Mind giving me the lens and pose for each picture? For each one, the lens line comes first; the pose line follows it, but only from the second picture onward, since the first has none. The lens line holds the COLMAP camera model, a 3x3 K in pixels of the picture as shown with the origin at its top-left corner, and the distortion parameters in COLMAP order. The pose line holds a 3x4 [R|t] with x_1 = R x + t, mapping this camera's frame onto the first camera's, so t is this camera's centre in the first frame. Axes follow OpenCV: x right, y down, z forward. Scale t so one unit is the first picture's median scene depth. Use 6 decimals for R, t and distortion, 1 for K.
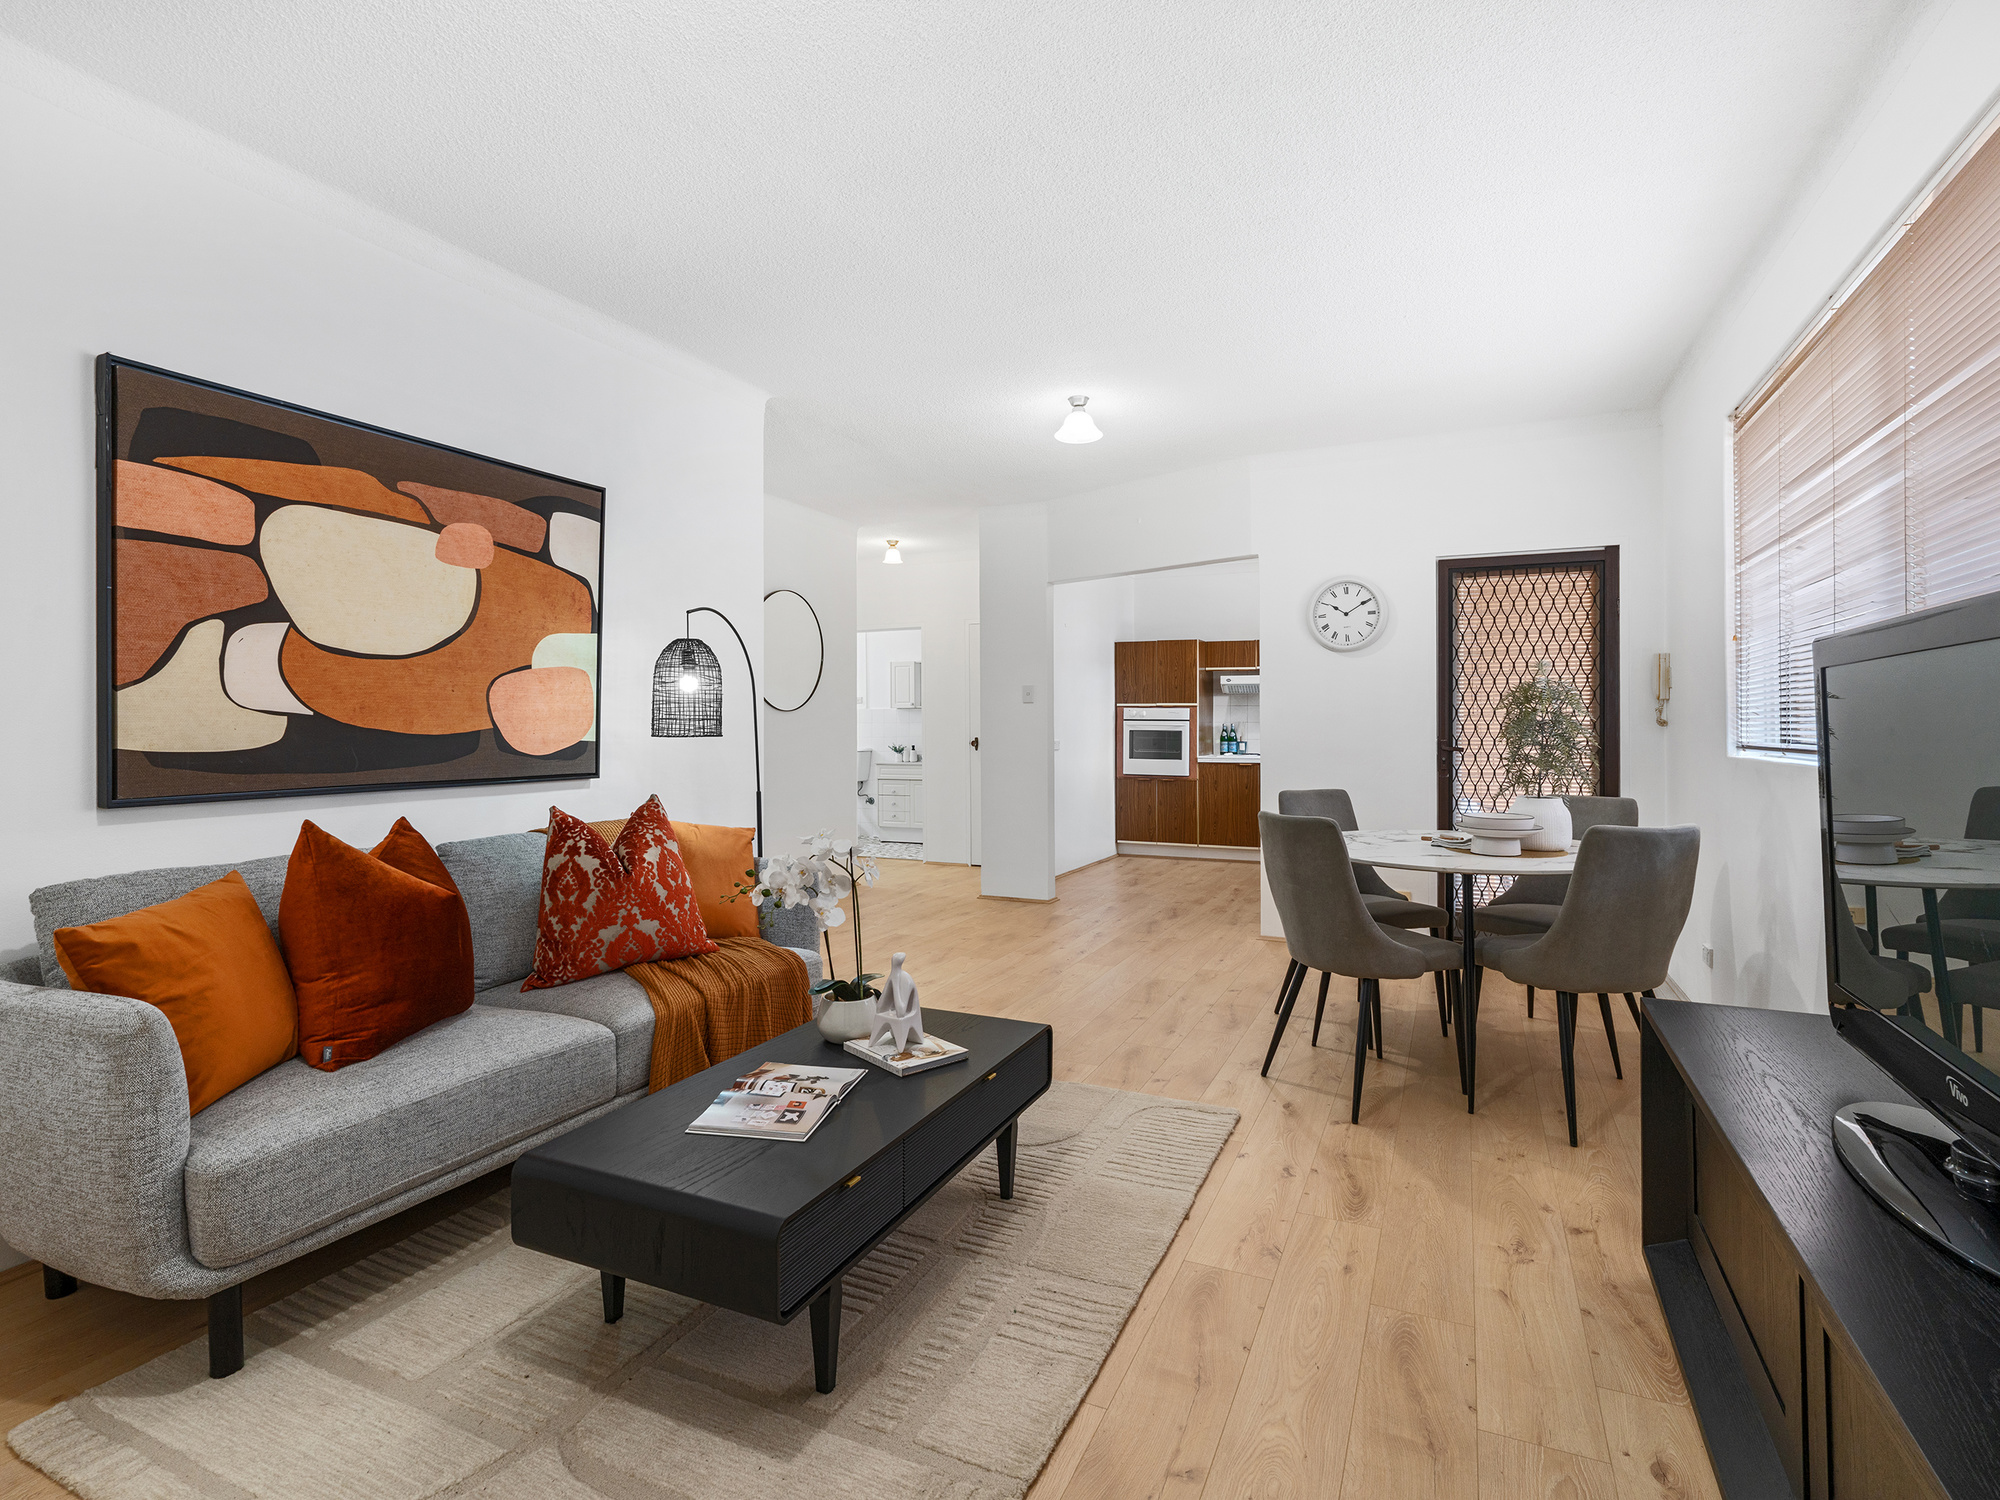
lens RADIAL K [[1034.8, 0, 999.3], [0, 1034.8, 718.5], [0, 0, 1]] dist [0.000799, 0.000095]
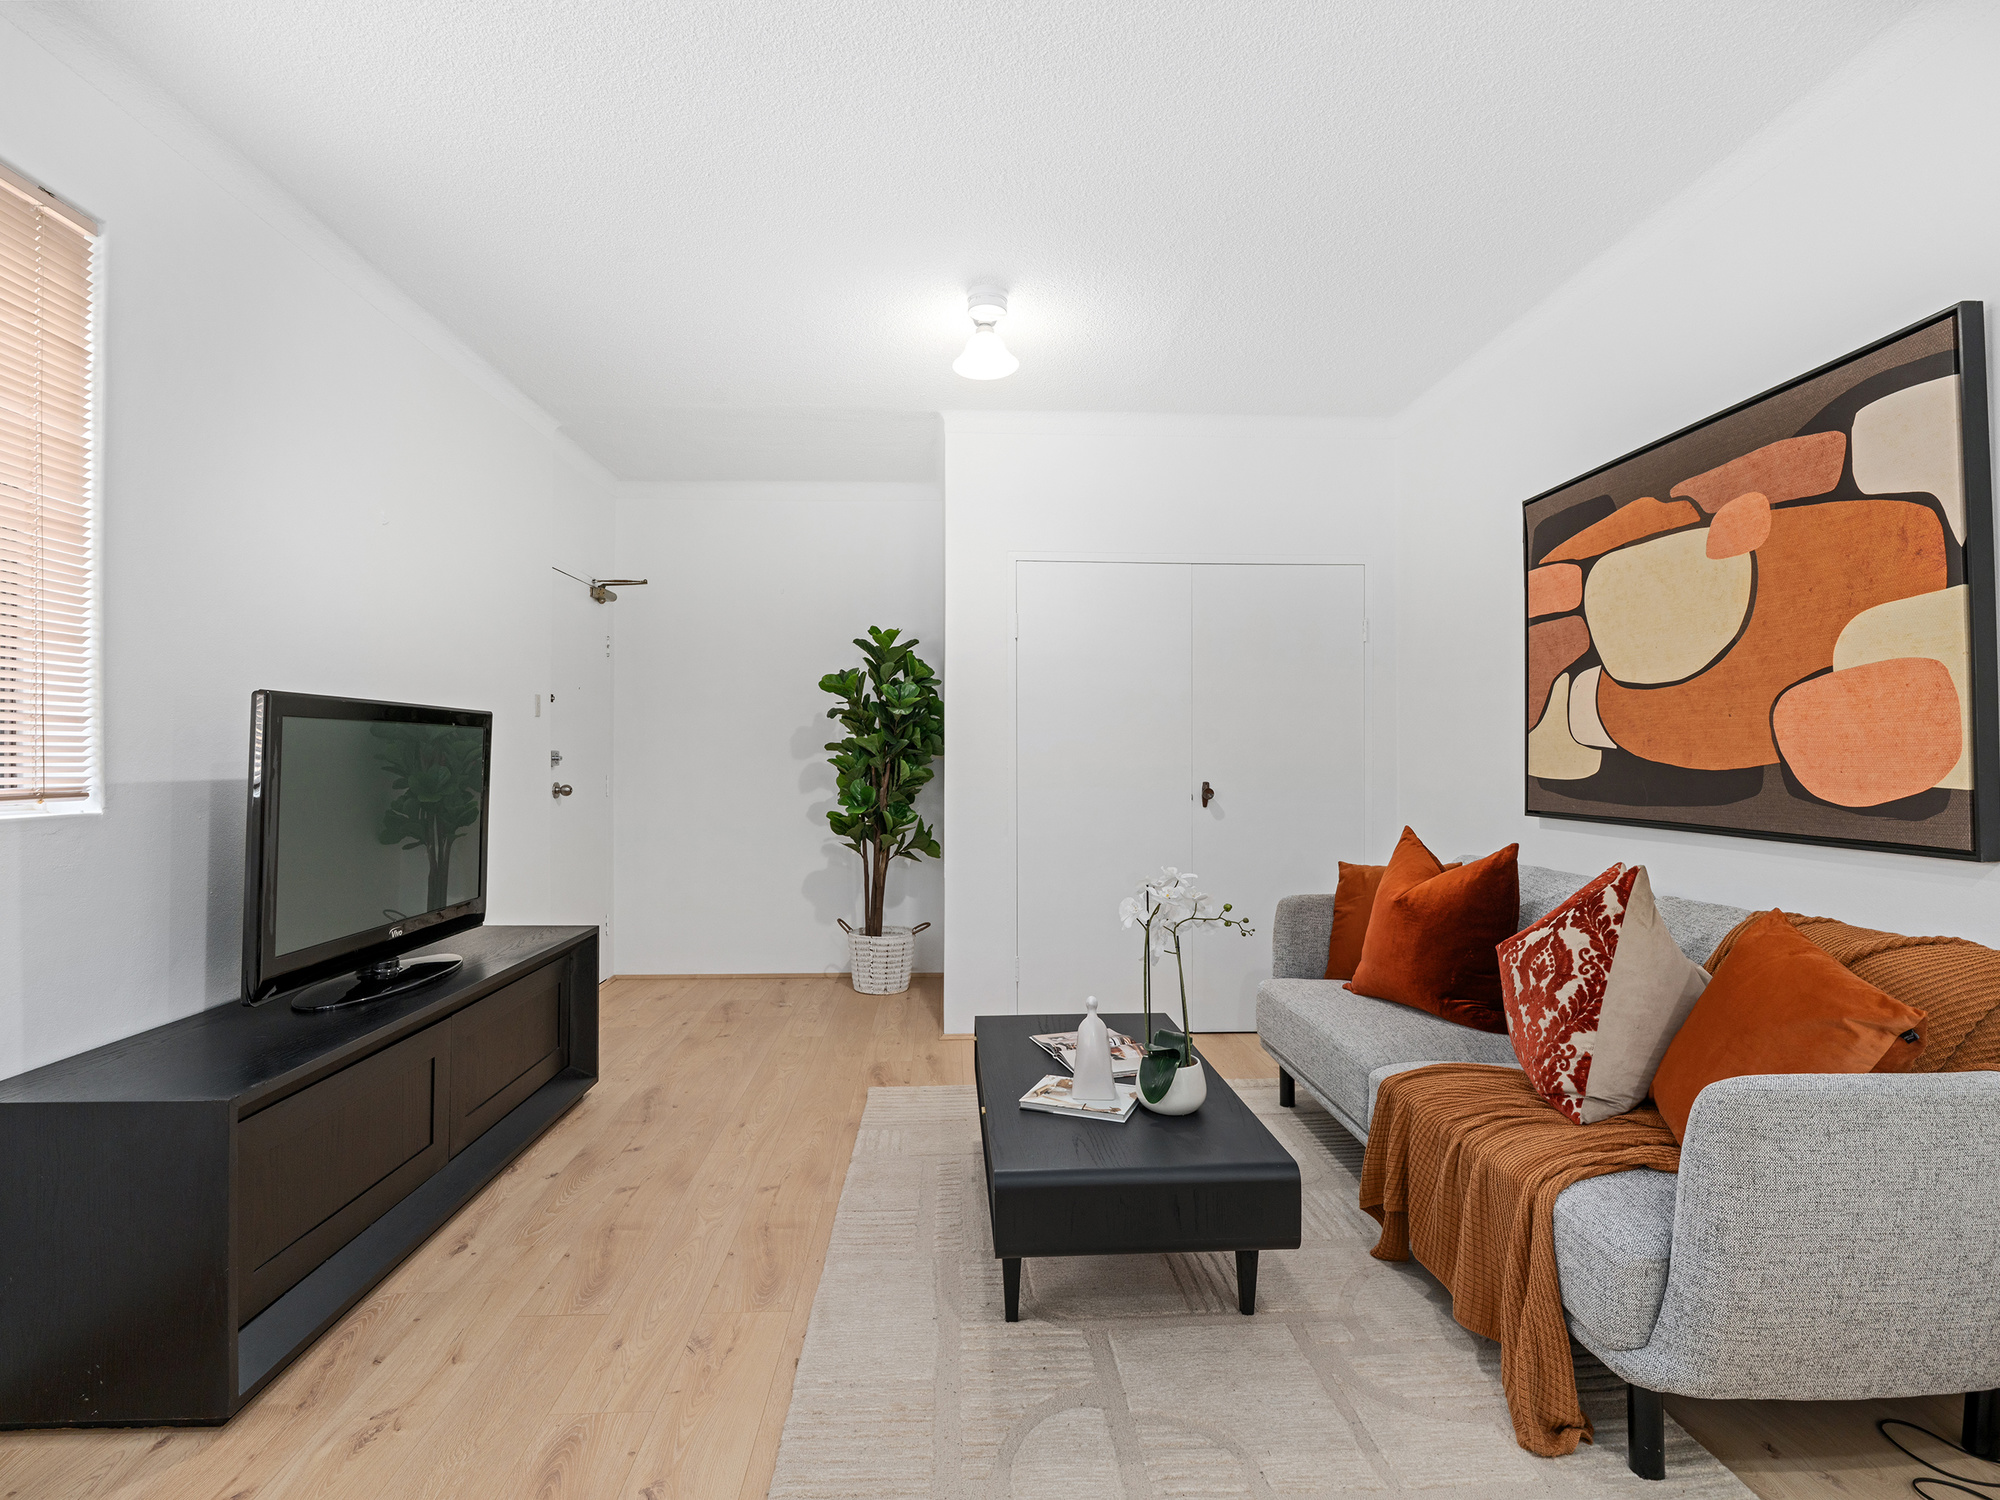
lens RADIAL K [[992.4, 0, 1000.8], [0, 992.4, 755.9], [0, 0, 1]] dist [-0.003428, -0.001094]
pose [[-0.887607, 0.001710, -0.460598, 0.329521], [0.004582, 0.999976, -0.005117, 0.005895], [0.460579, -0.006652, -0.887594, 1.462409]]
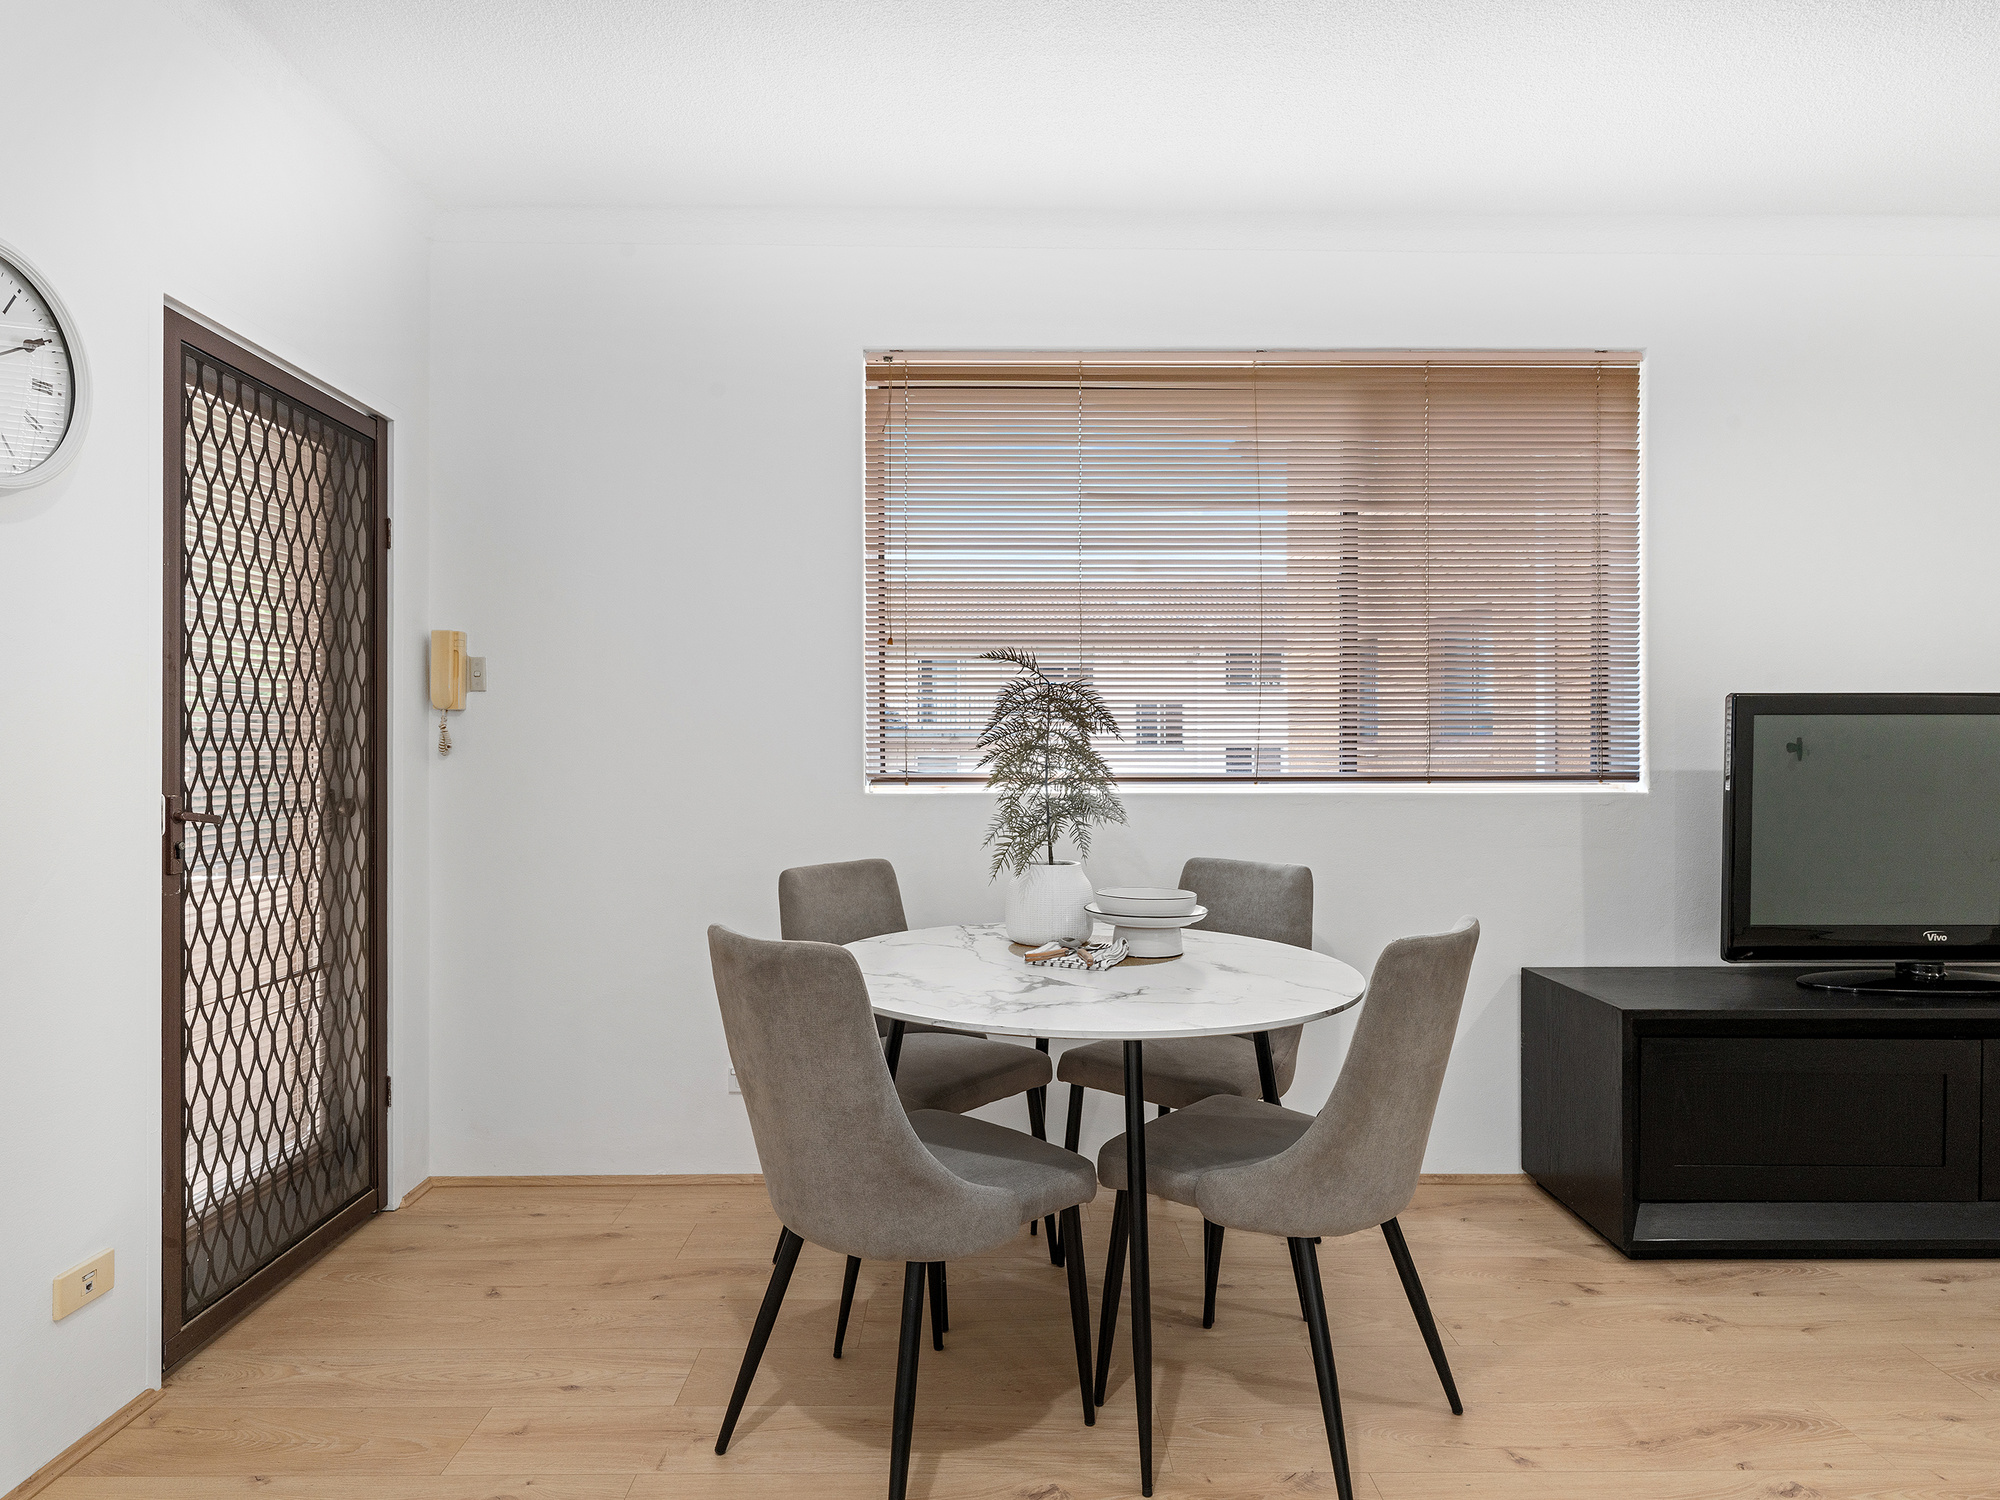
lens RADIAL K [[1106.8, 0, 1000.0], [0, 1106.8, 750.0], [0, 0, 1]] dist [0.000606, 0.000269]
pose [[-0.426720, 0.001120, 0.904383, -0.100563], [-0.008028, 0.999955, -0.005027, 0.009547], [-0.904348, -0.009405, -0.426692, 1.543277]]
